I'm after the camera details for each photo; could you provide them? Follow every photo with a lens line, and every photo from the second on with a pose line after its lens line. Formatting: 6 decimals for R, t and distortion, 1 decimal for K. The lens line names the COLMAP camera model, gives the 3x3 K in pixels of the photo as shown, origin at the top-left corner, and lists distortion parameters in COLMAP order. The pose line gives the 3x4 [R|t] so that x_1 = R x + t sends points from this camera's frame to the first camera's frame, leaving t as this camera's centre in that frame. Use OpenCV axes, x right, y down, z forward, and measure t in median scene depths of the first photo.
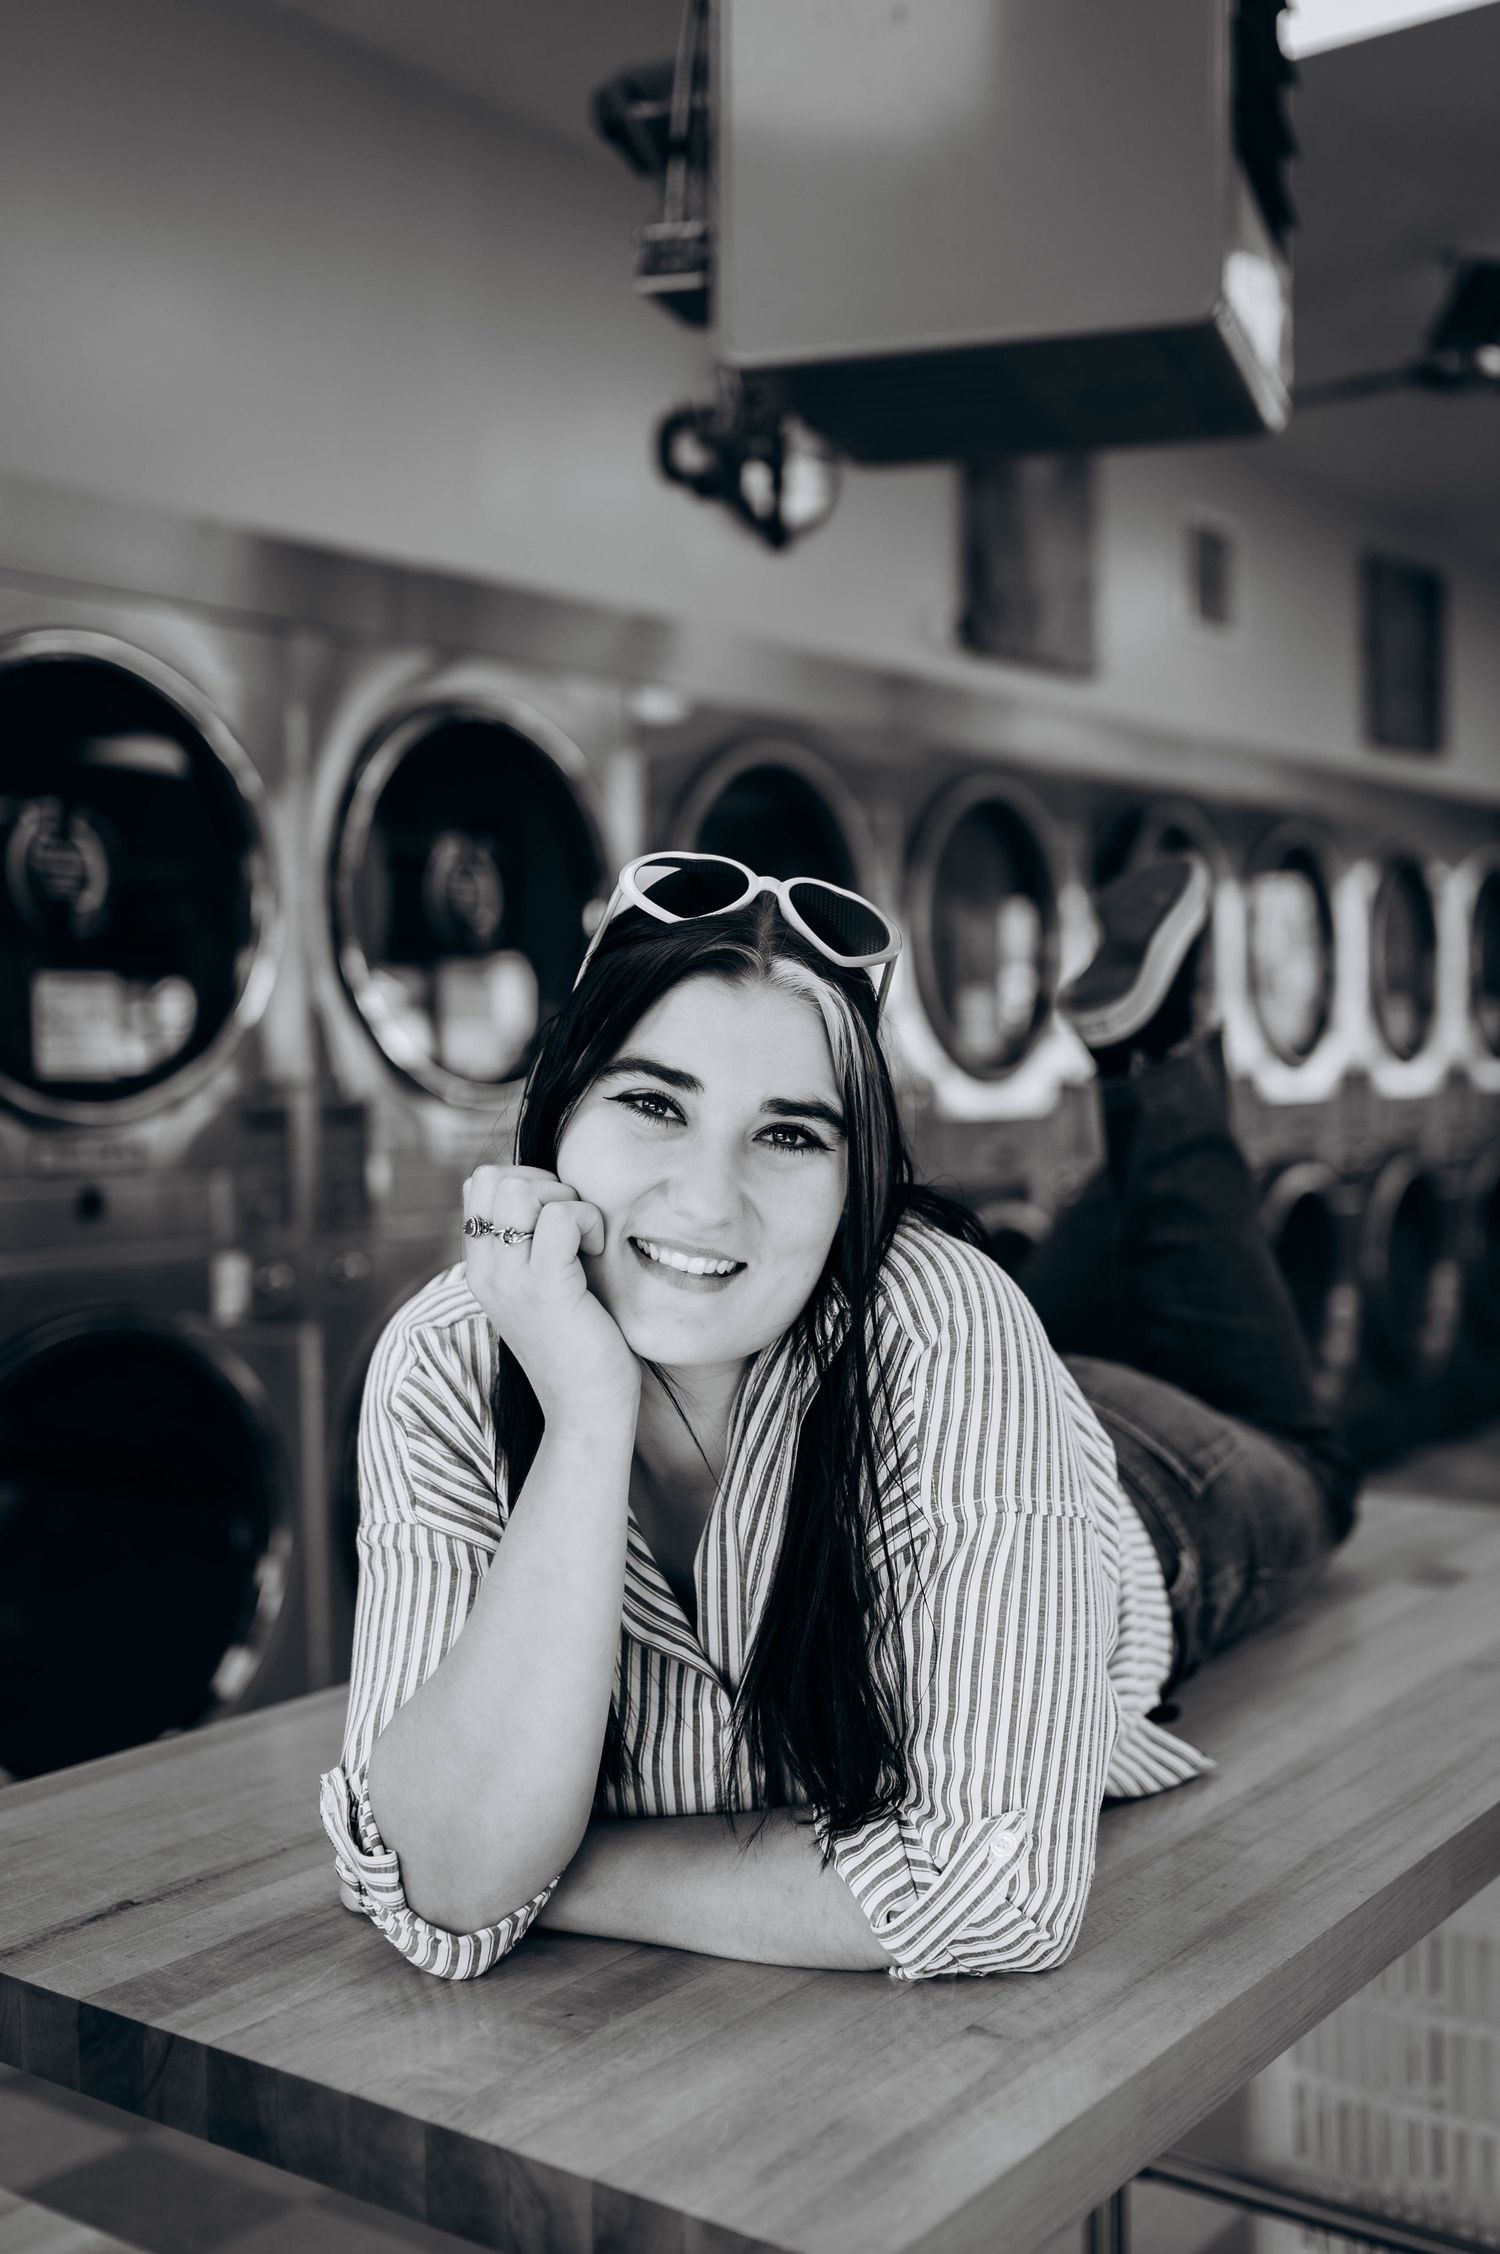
lens RADIAL K [[2415.3, 0, 738.7], [0, 2415.3, 1166.0], [0, 0, 1]] dist [-0.011008, -0.016683]
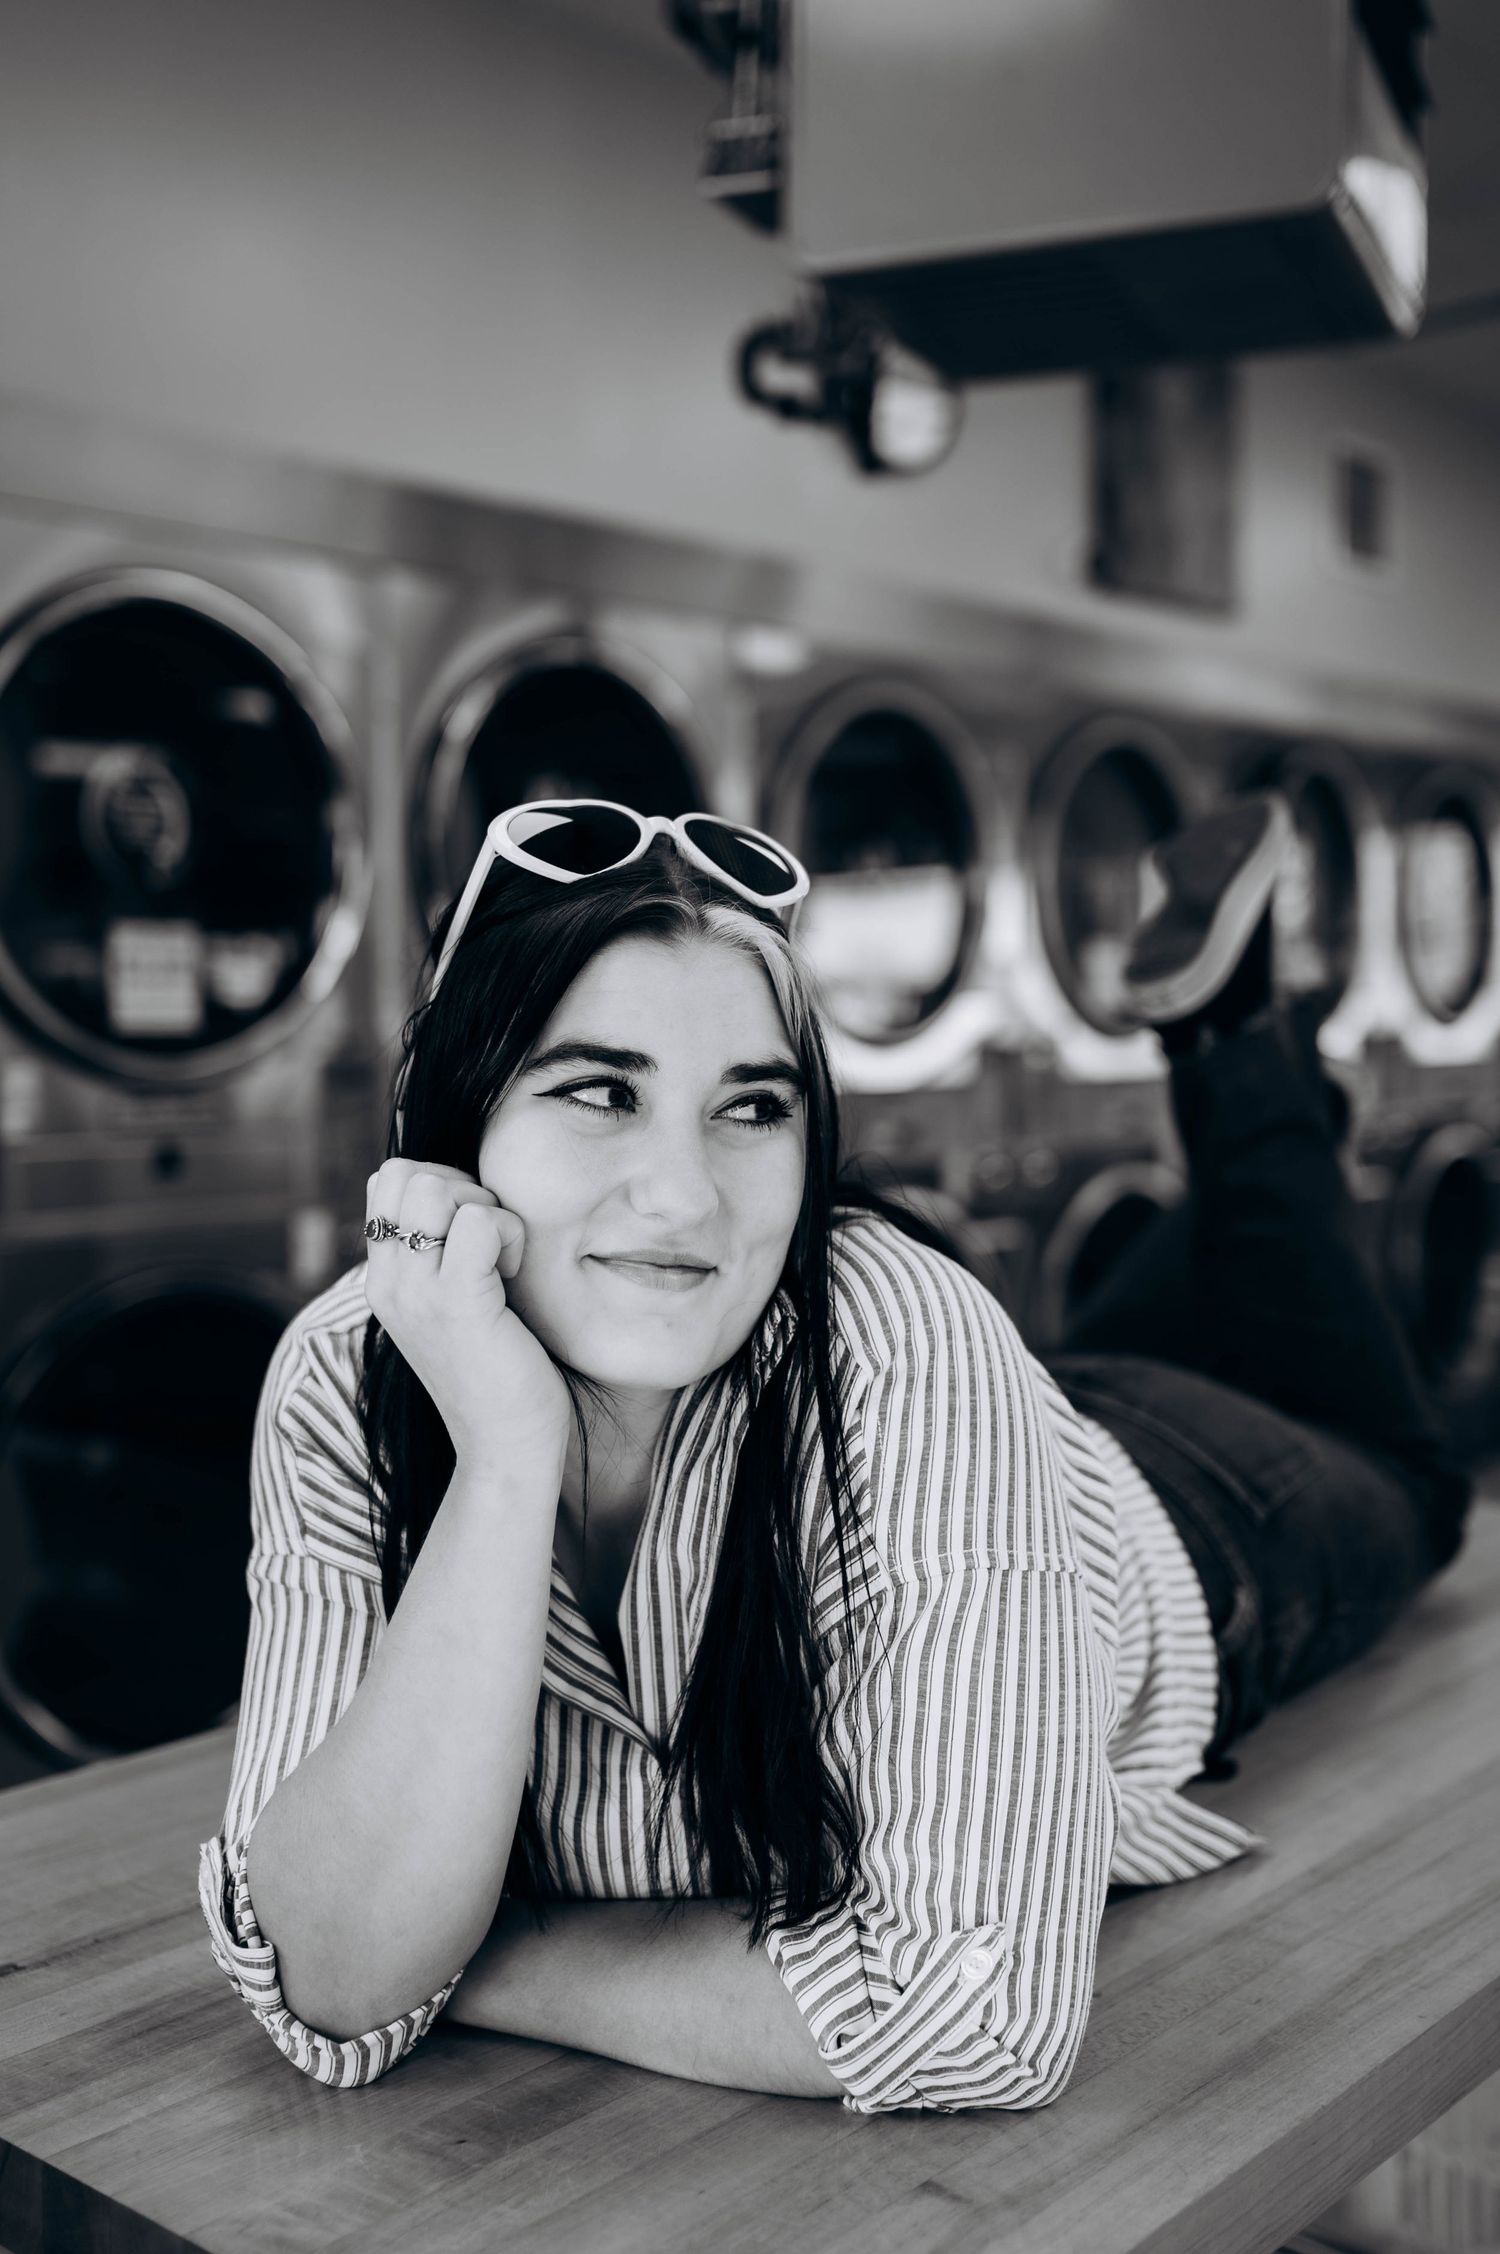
lens RADIAL K [[2320.7, 0, 750.0], [0, 2320.7, 1127.0], [0, 0, 1]] dist [0.003173, -0.033755]
pose [[0.996531, 0.010171, -0.082593, 0.092561], [-0.009645, 0.999931, 0.006759, -0.013644], [0.082656, -0.005939, 0.996560, 0.184336]]
